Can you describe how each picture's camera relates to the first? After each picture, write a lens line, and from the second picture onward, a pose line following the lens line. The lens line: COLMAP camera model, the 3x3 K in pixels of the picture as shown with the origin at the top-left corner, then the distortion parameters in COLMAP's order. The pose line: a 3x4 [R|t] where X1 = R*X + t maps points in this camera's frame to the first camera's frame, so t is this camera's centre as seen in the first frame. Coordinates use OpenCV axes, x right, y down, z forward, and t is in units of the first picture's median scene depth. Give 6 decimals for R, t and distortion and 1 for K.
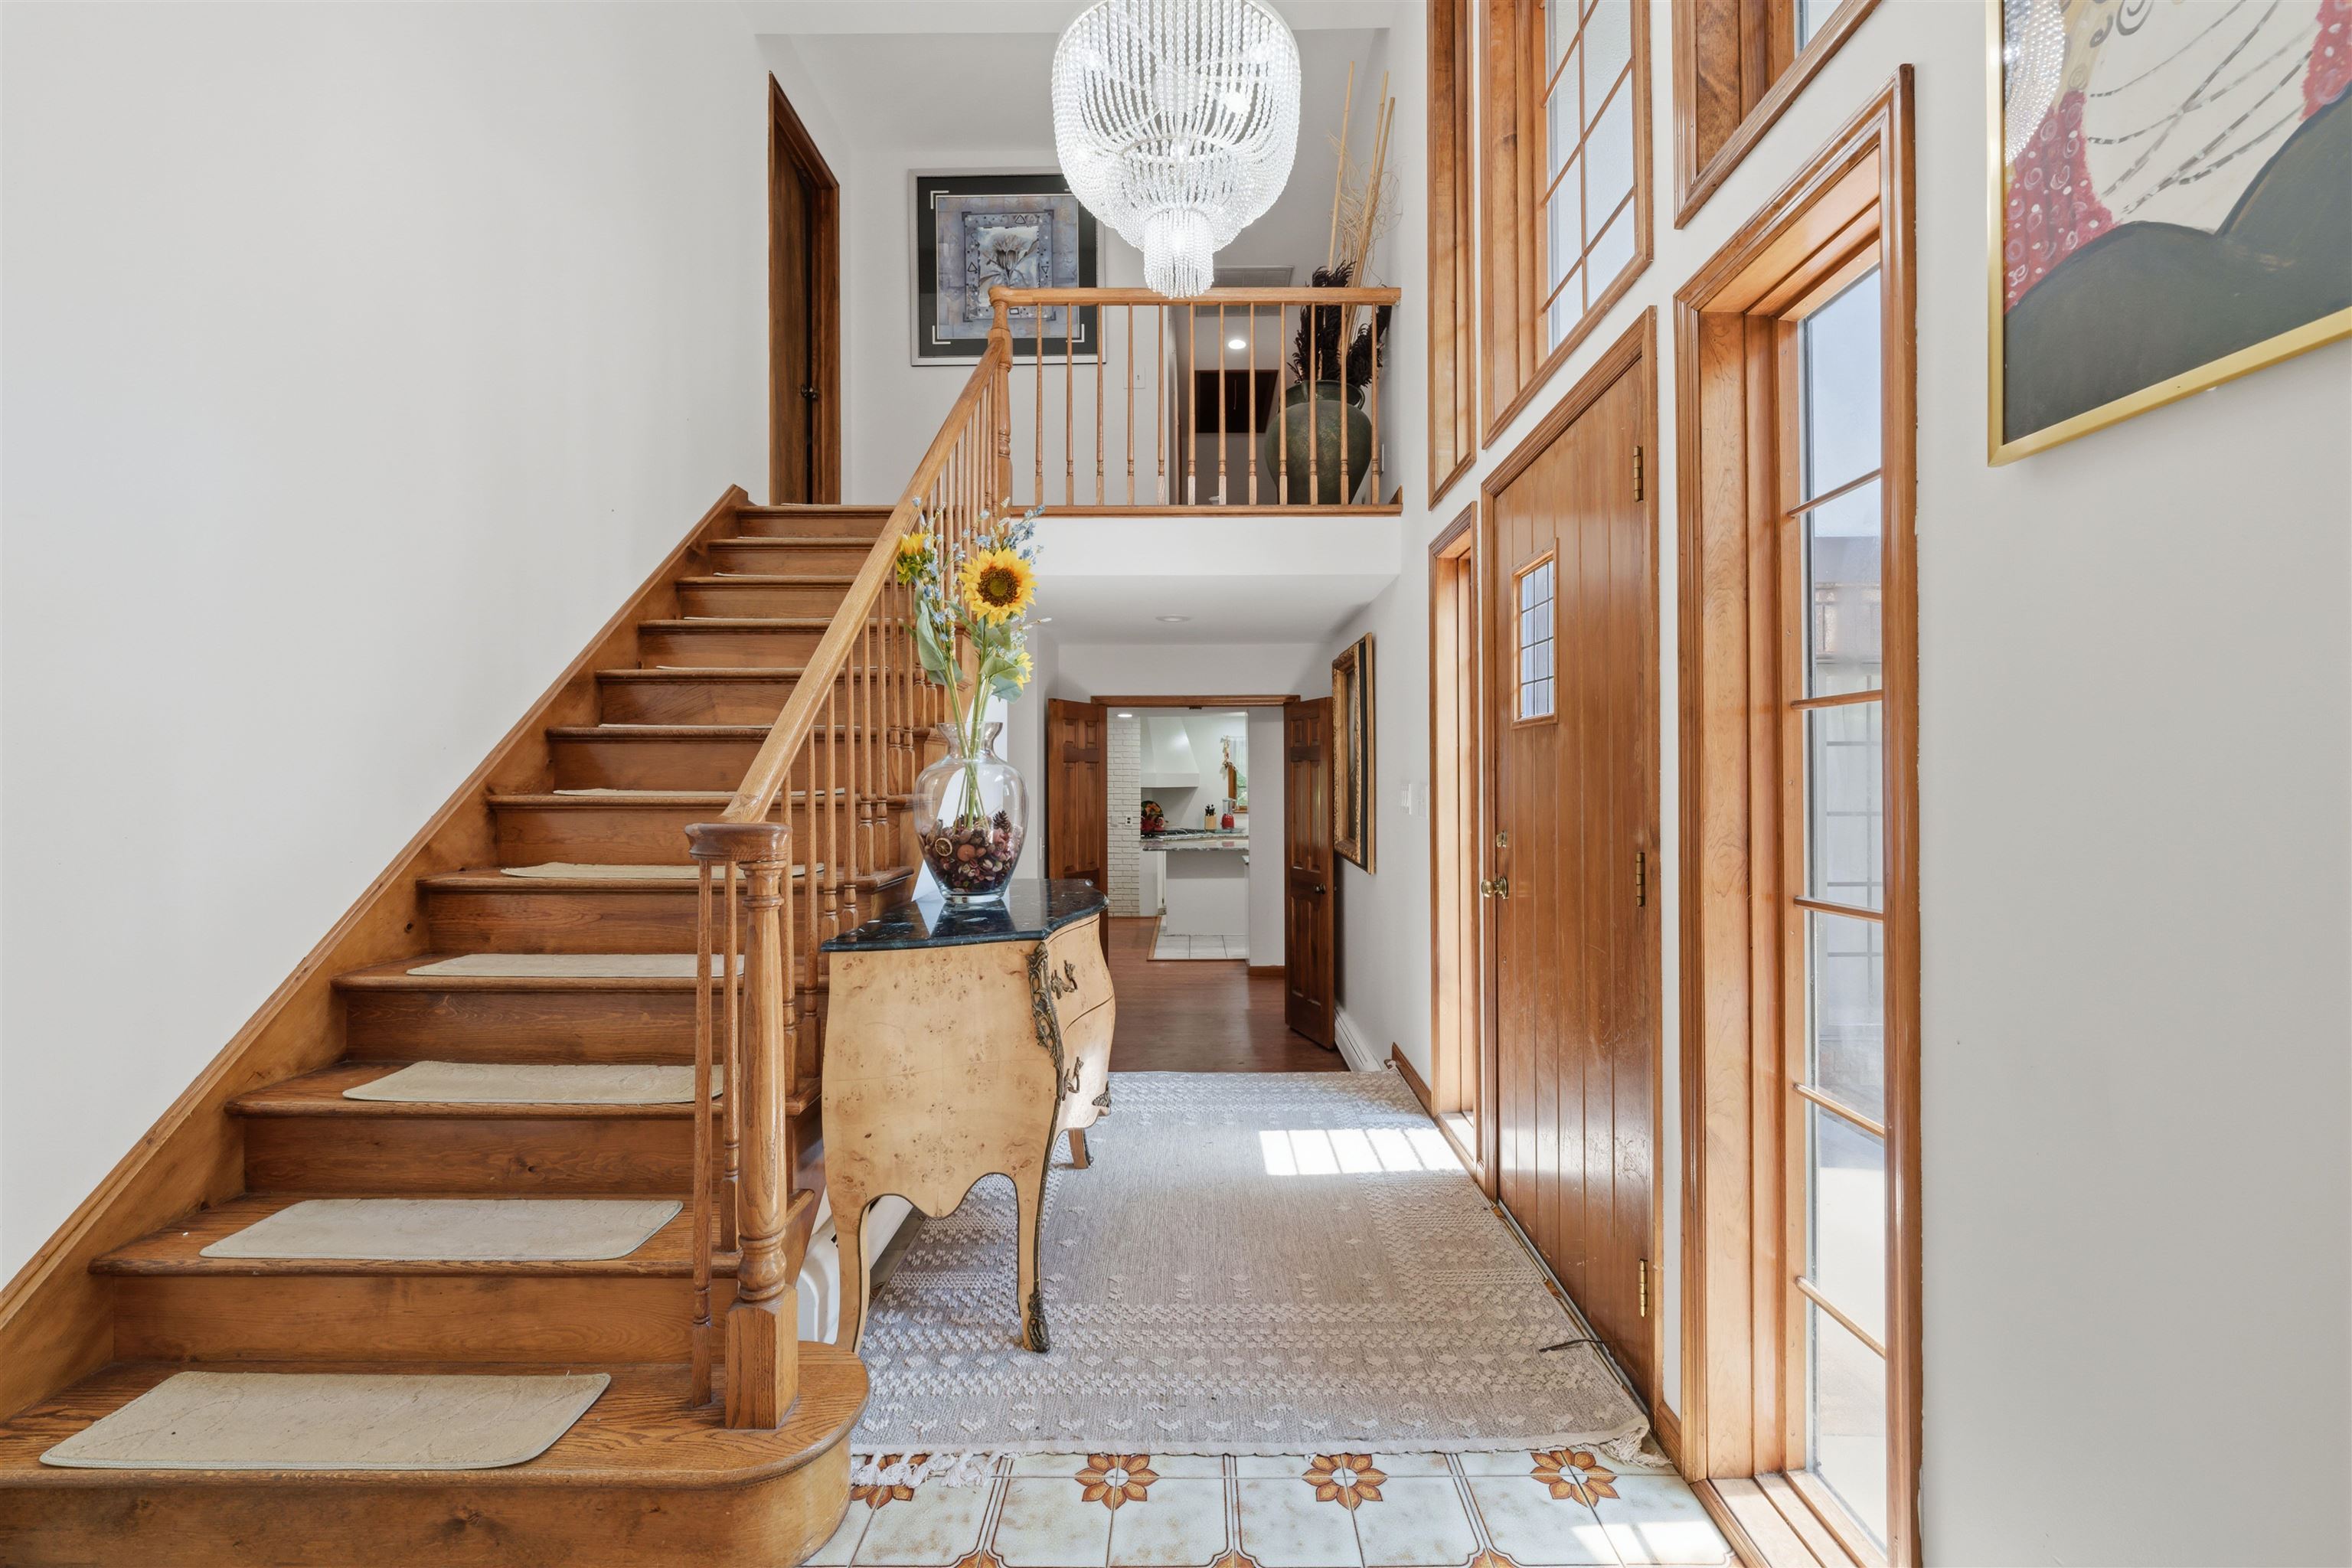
lens RADIAL K [[884.6, 0, 1186.5], [0, 884.6, 783.3], [0, 0, 1]] dist [-0.001863, -0.000201]
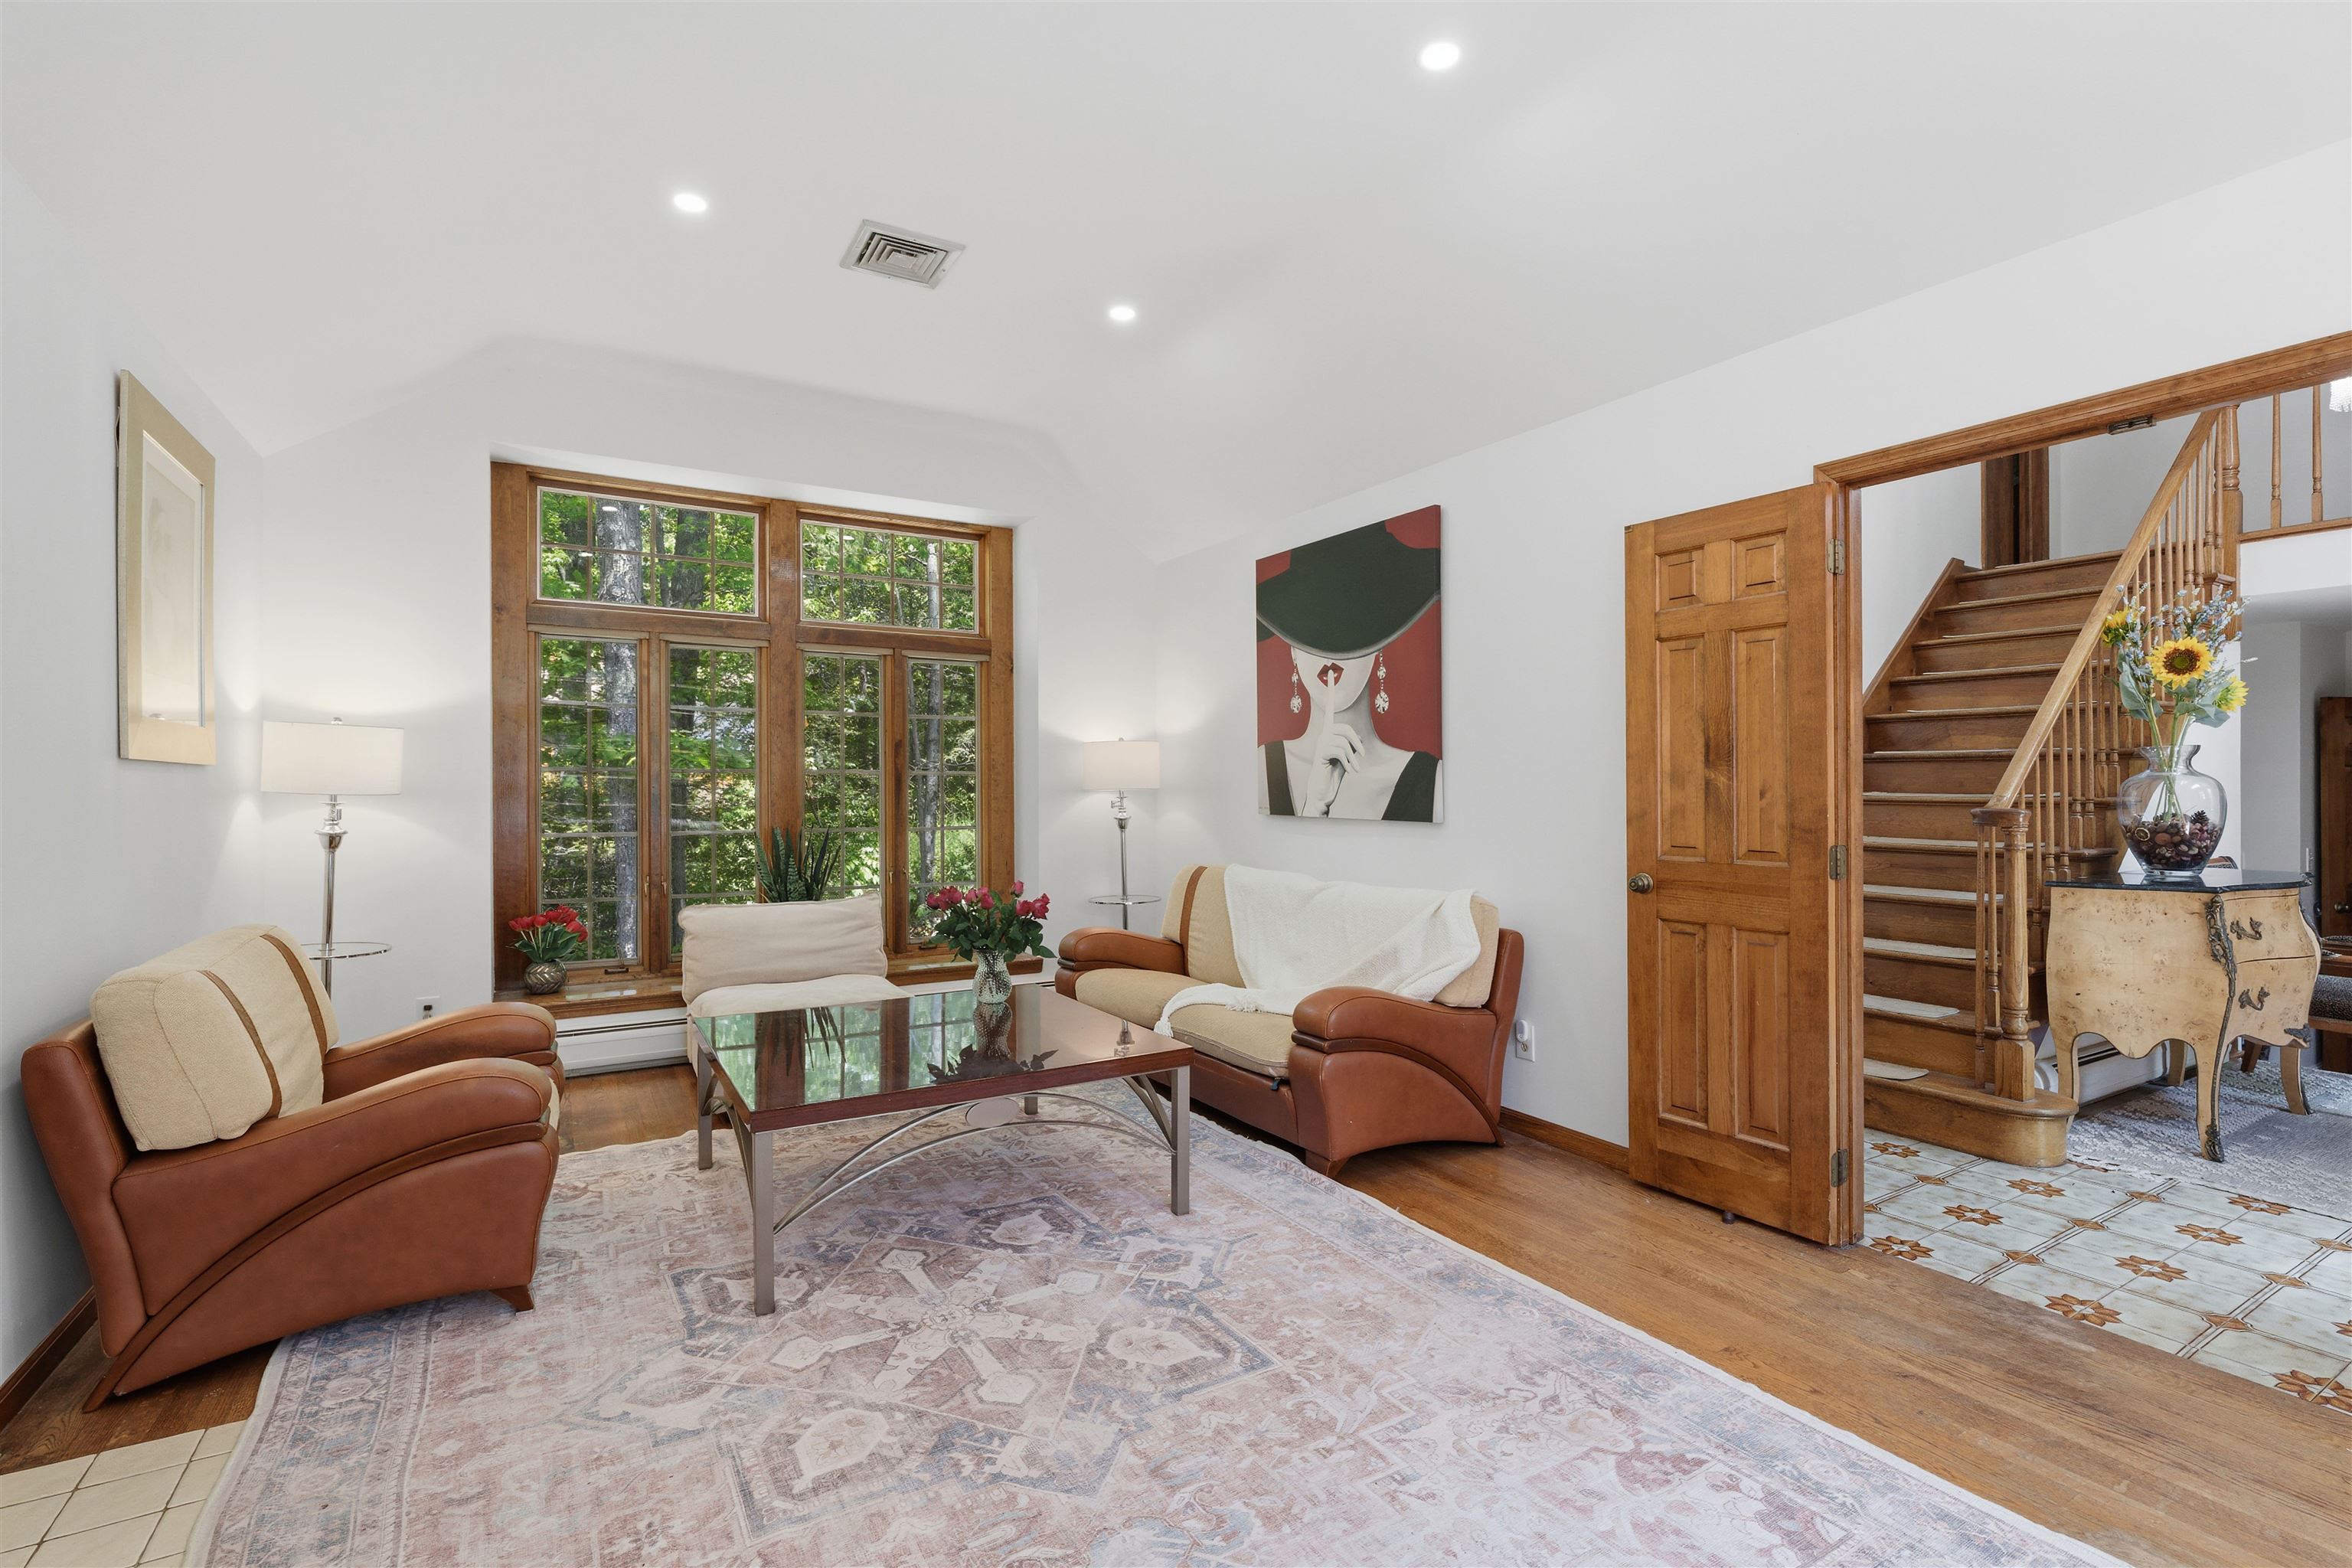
lens RADIAL K [[1090.8, 0, 1182.6], [0, 1090.8, 781.9], [0, 0, 1]] dist [-0.000466, 0.000883]
pose [[0.509520, -0.002237, -0.860456, 0.457672], [-0.000633, 0.999995, -0.002974, -0.006484], [0.860458, 0.002060, 0.509517, -1.249303]]
